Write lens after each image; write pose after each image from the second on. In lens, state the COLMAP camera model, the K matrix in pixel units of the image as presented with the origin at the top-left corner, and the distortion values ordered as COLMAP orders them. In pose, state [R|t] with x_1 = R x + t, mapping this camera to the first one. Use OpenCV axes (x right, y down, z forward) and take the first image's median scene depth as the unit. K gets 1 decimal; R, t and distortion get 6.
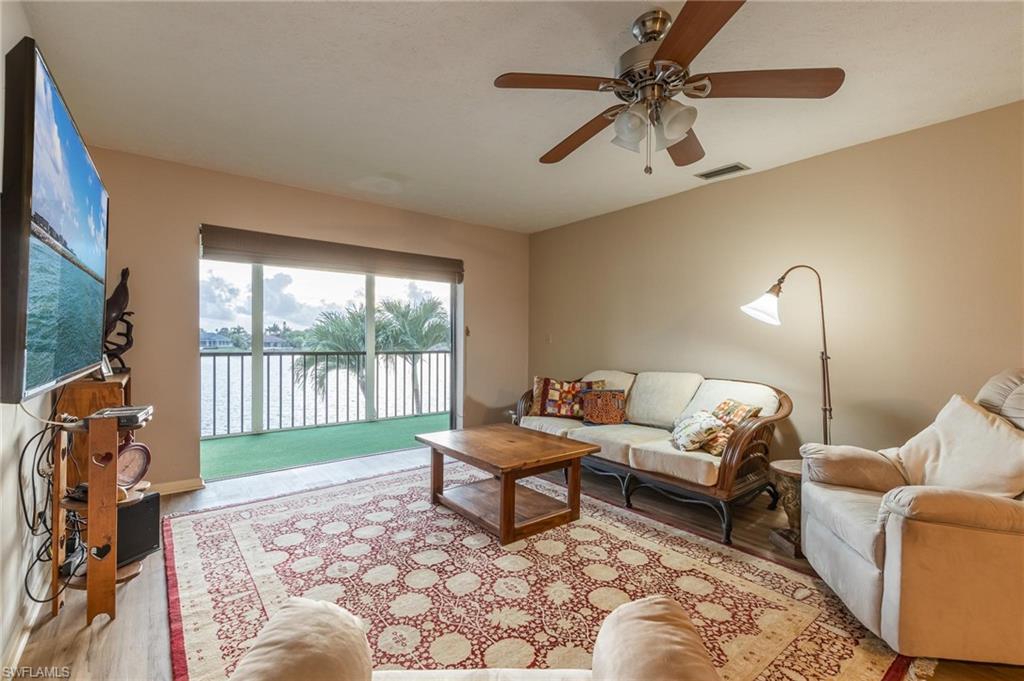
lens RADIAL K [[444.1, 0, 502.0], [0, 444.1, 347.0], [0, 0, 1]] dist [0.001458, 0.000187]
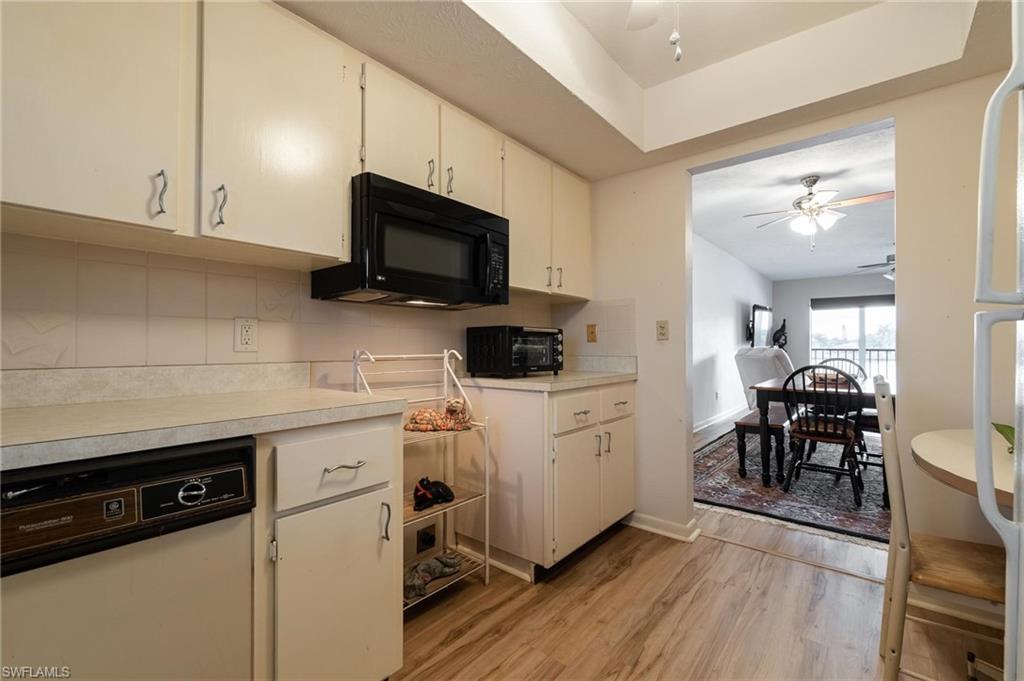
lens RADIAL K [[435.0, 0, 516.2], [0, 435.0, 341.3], [0, 0, 1]] dist [-0.000816, -0.000272]
pose [[0.209889, -0.015589, -0.977601, 1.778042], [-0.012928, 0.999741, -0.018718, 0.064196], [0.977640, 0.016567, 0.209633, -1.510209]]
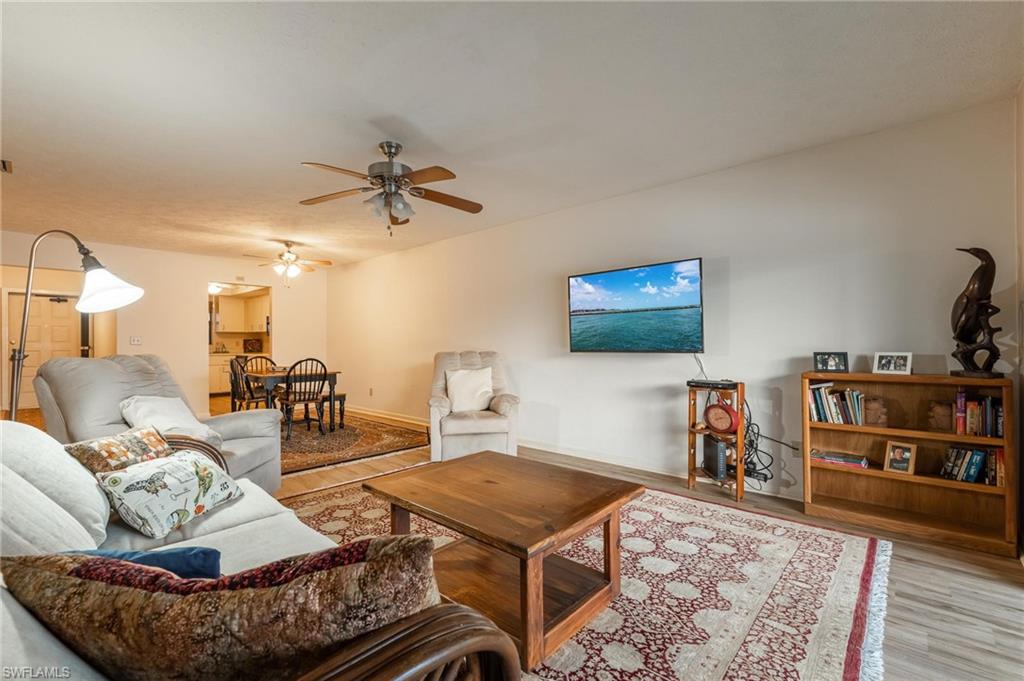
lens RADIAL K [[438.6, 0, 512.0], [0, 438.6, 340.5], [0, 0, 1]] dist [-0.002142, -0.000364]
pose [[-0.985976, -0.007860, -0.166703, 0.099617], [-0.009013, 0.999940, 0.006158, -0.007086], [0.166644, 0.007574, -0.985988, 1.668939]]
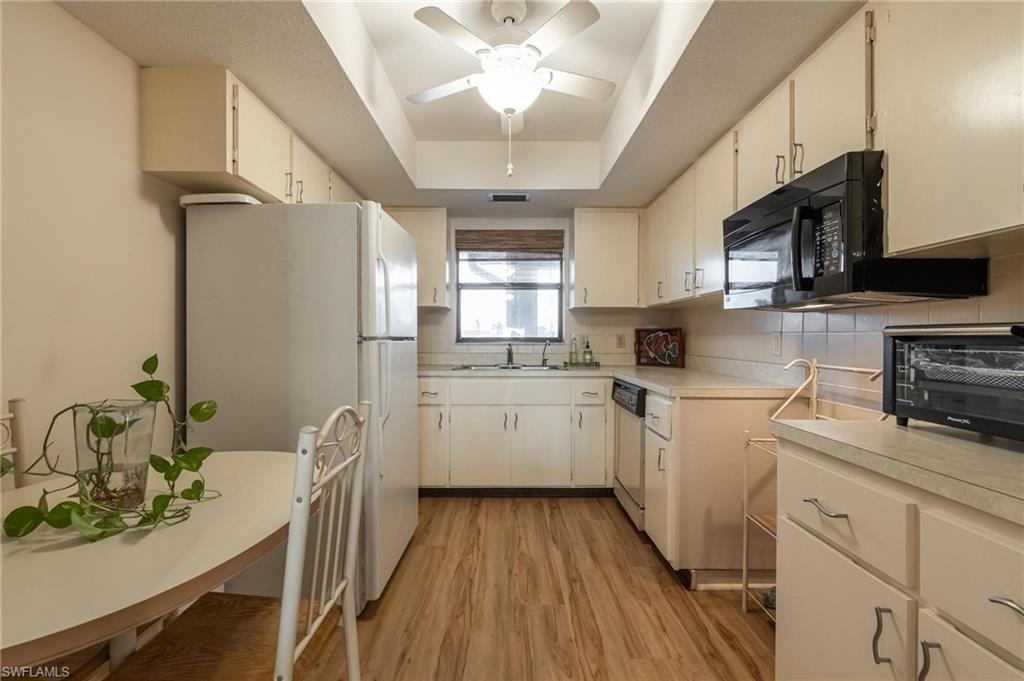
lens RADIAL K [[450.1, 0, 521.6], [0, 450.1, 339.4], [0, 0, 1]] dist [0.003575, 0.000116]
pose [[-0.801507, -0.011622, 0.597873, 1.095449], [0.000070, 0.999809, 0.019529, 0.028982], [-0.597986, 0.015695, -0.801353, -0.846588]]
